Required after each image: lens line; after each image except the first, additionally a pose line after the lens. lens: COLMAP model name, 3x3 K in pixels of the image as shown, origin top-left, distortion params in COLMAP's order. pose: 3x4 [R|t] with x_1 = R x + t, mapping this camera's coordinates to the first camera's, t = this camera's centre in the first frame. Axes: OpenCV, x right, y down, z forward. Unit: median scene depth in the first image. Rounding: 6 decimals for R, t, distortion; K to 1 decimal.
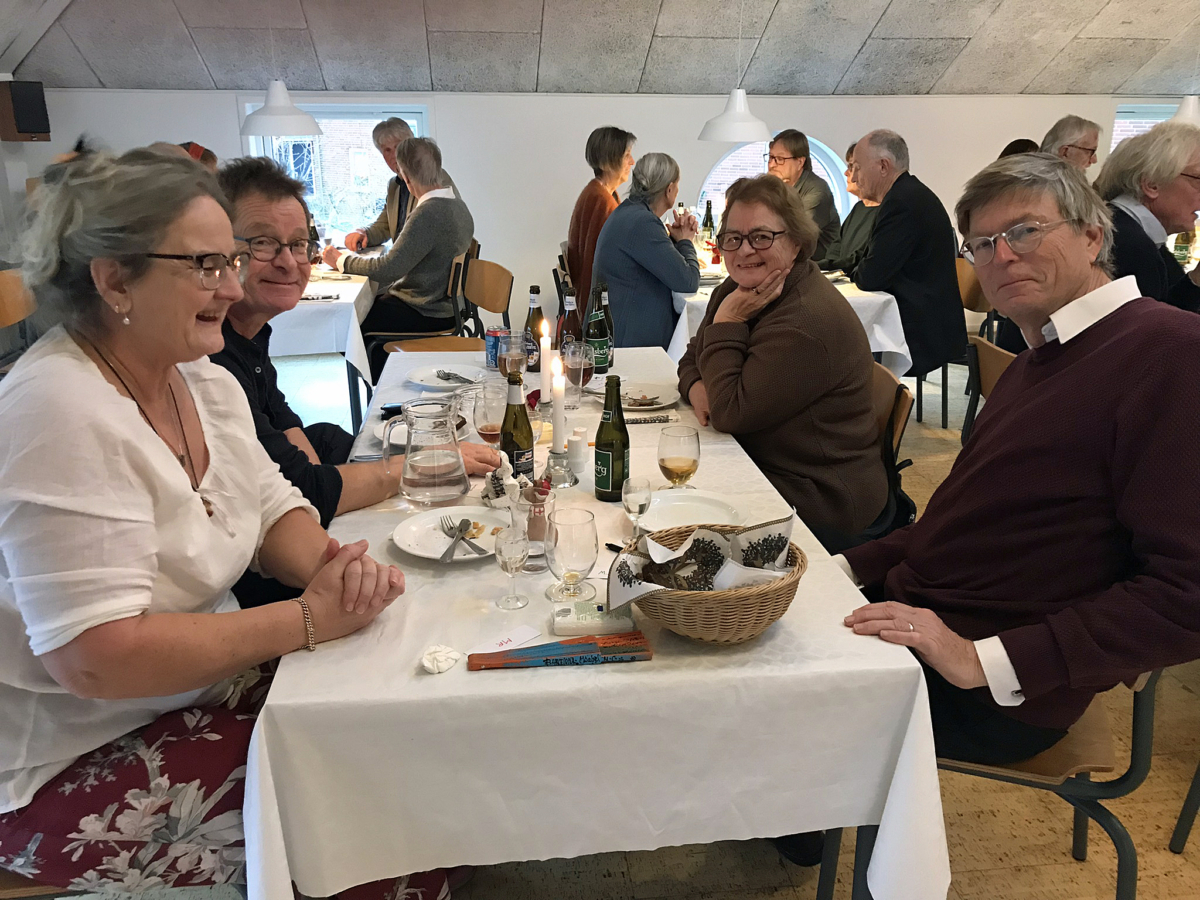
lens RADIAL K [[943.2, 0, 602.4], [0, 943.2, 451.2], [0, 0, 1]] dist [0.015234, -0.034794]
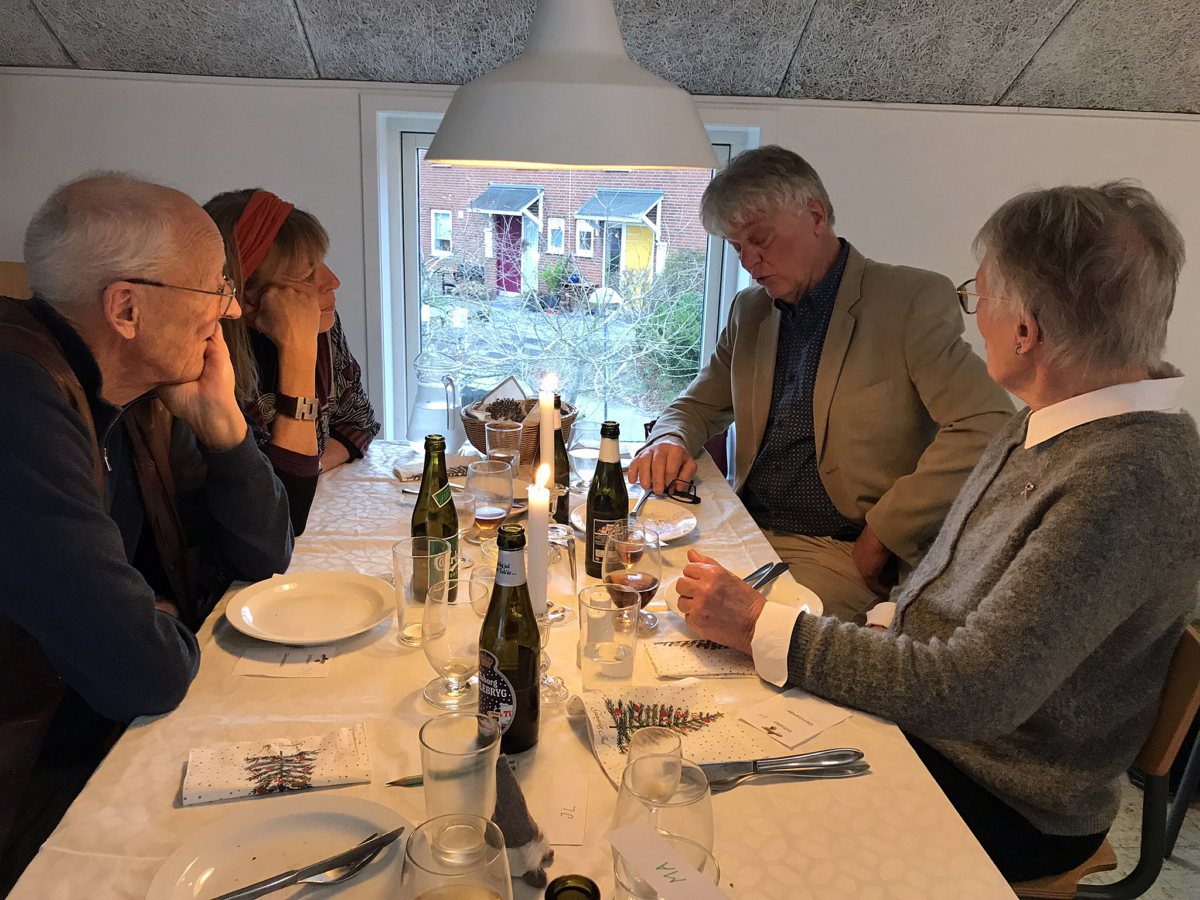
lens RADIAL K [[943.2, 0, 600.3], [0, 943.2, 452.1], [0, 0, 1]] dist [0.015234, -0.034794]
pose [[0.998095, 0.040560, -0.046481, -0.247937], [-0.043108, 0.997544, -0.055197, -0.186437], [0.044128, 0.057095, 0.997393, 0.569945]]
